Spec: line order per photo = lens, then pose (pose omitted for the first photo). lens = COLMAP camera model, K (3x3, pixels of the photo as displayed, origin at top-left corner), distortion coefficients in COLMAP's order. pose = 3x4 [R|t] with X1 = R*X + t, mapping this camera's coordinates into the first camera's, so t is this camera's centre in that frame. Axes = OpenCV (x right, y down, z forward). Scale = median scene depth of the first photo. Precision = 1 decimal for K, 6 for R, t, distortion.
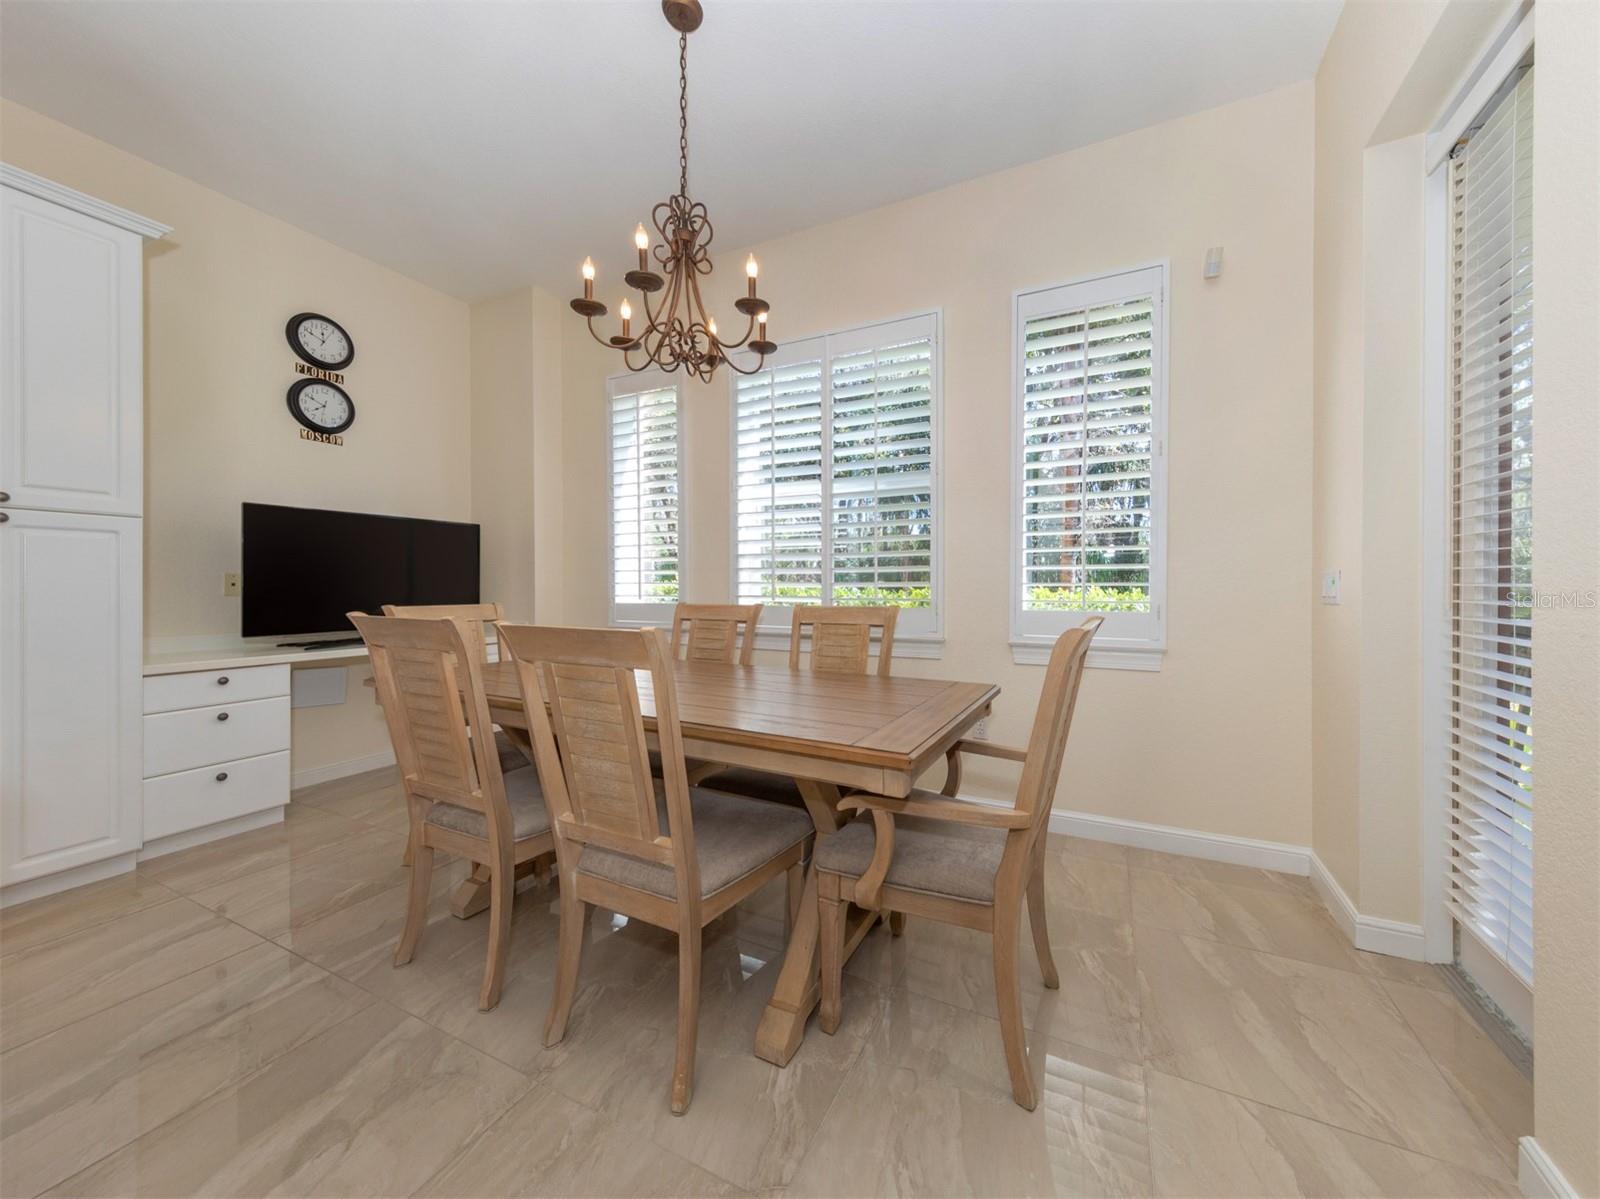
lens RADIAL K [[565.4, 0, 811.3], [0, 565.4, 588.0], [0, 0, 1]] dist [0.010815, -0.001698]
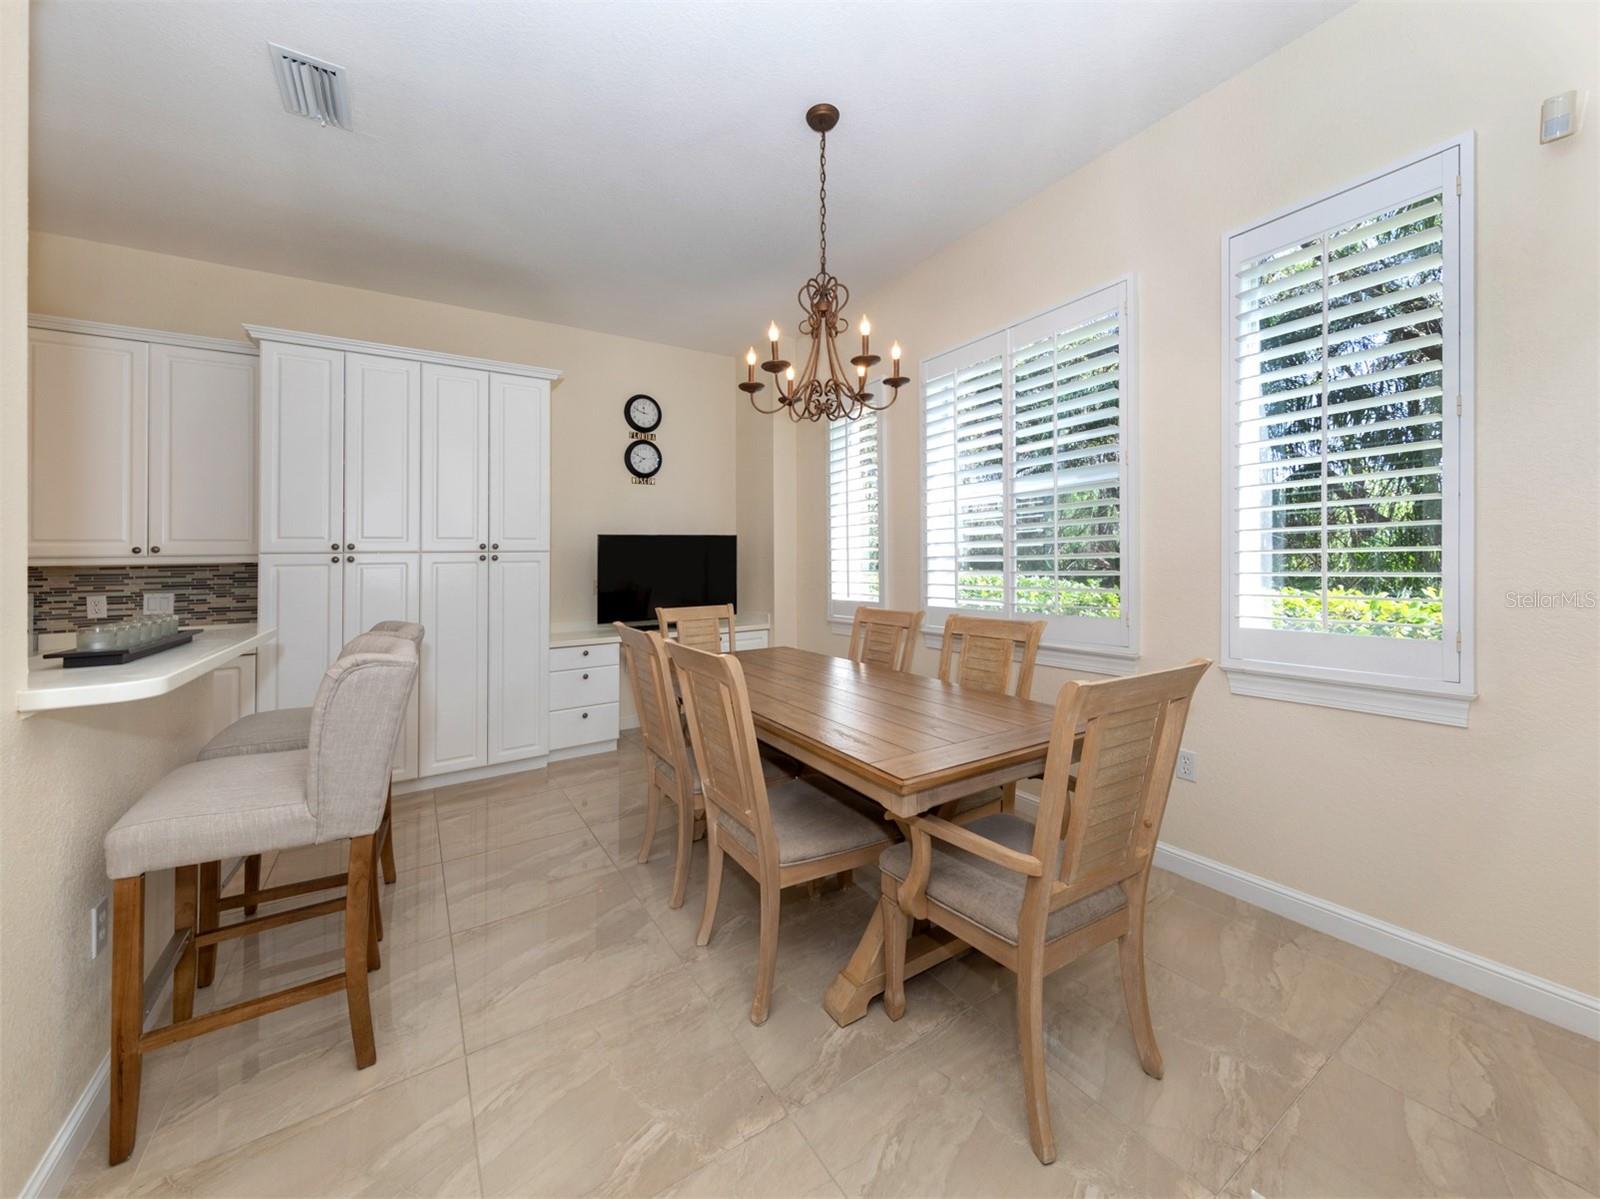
lens RADIAL K [[565.4, 0, 755.5], [0, 565.4, 555.5], [0, 0, 1]] dist [0.010815, -0.001698]
pose [[0.839396, -0.035694, -0.542347, 0.212091], [0.024716, 0.999316, -0.027516, -0.051717], [0.542958, 0.009692, 0.839704, -0.048611]]
